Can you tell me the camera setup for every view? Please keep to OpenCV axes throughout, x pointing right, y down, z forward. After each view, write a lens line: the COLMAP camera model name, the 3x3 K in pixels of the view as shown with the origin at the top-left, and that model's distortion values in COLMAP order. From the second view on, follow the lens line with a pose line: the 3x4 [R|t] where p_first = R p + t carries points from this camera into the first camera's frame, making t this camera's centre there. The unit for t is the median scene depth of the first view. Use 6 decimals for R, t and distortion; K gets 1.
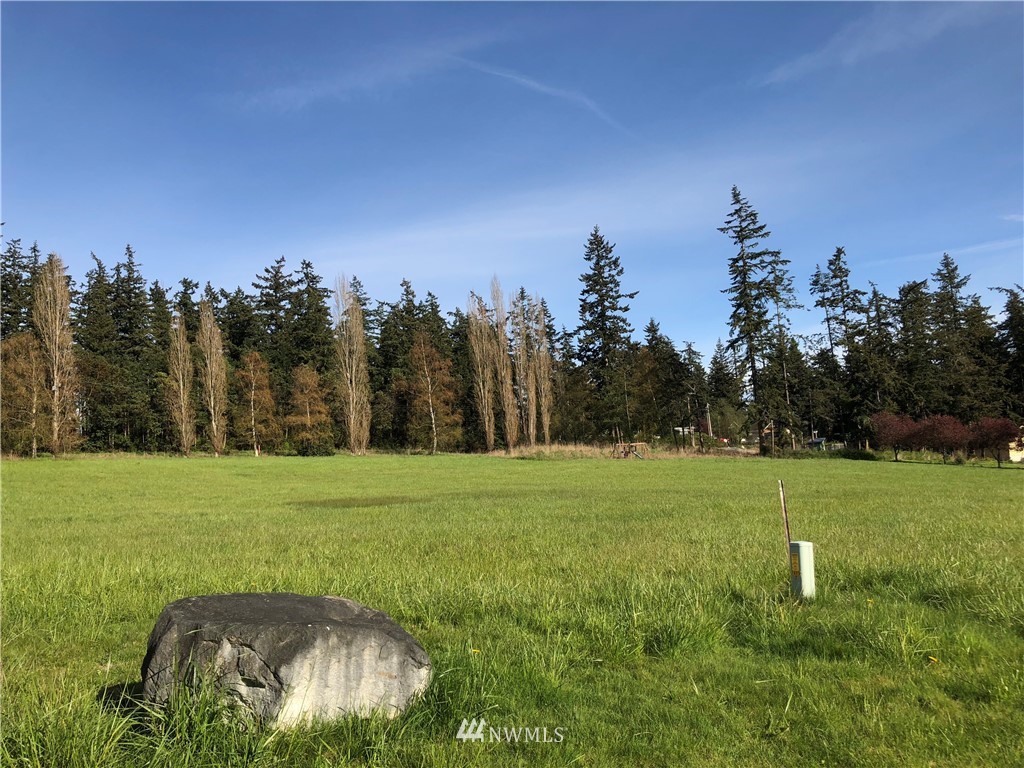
lens RADIAL K [[827.5, 0, 507.9], [0, 827.5, 386.5], [0, 0, 1]] dist [0.032185, -0.048088]
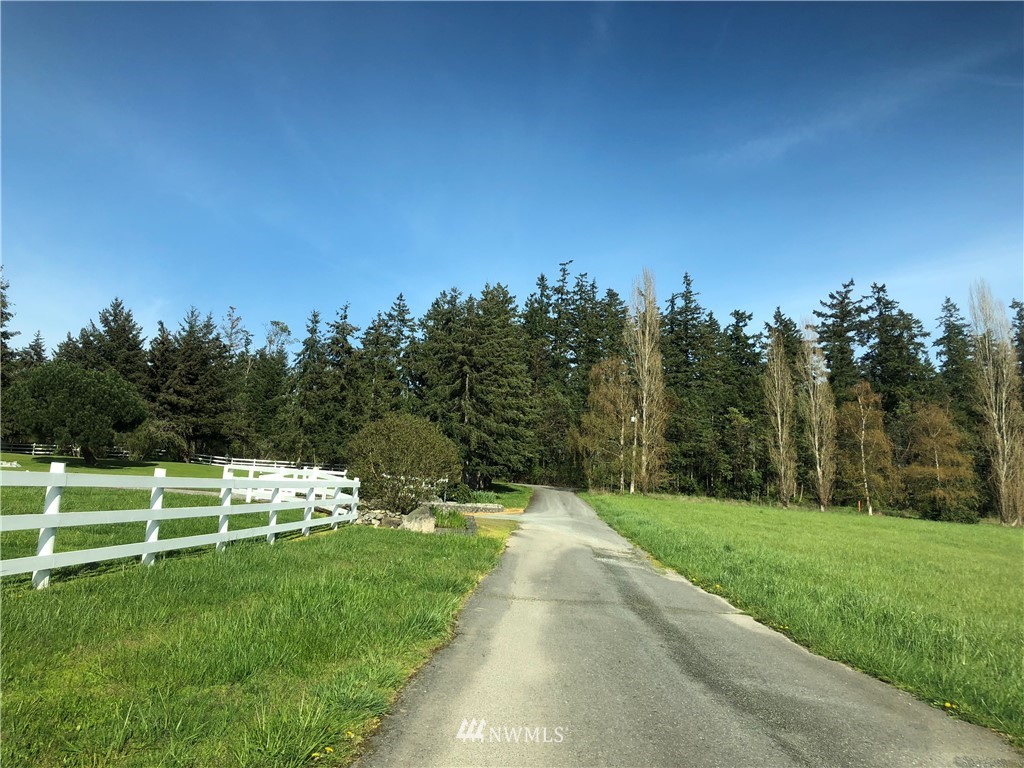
lens RADIAL K [[827.5, 0, 509.2], [0, 827.5, 385.8], [0, 0, 1]] dist [0.032185, -0.048088]
pose [[0.848006, 0.007261, -0.529937, -0.121164], [-0.042752, 0.997585, -0.054744, 0.013945], [0.528260, 0.069079, 0.846268, 0.106816]]
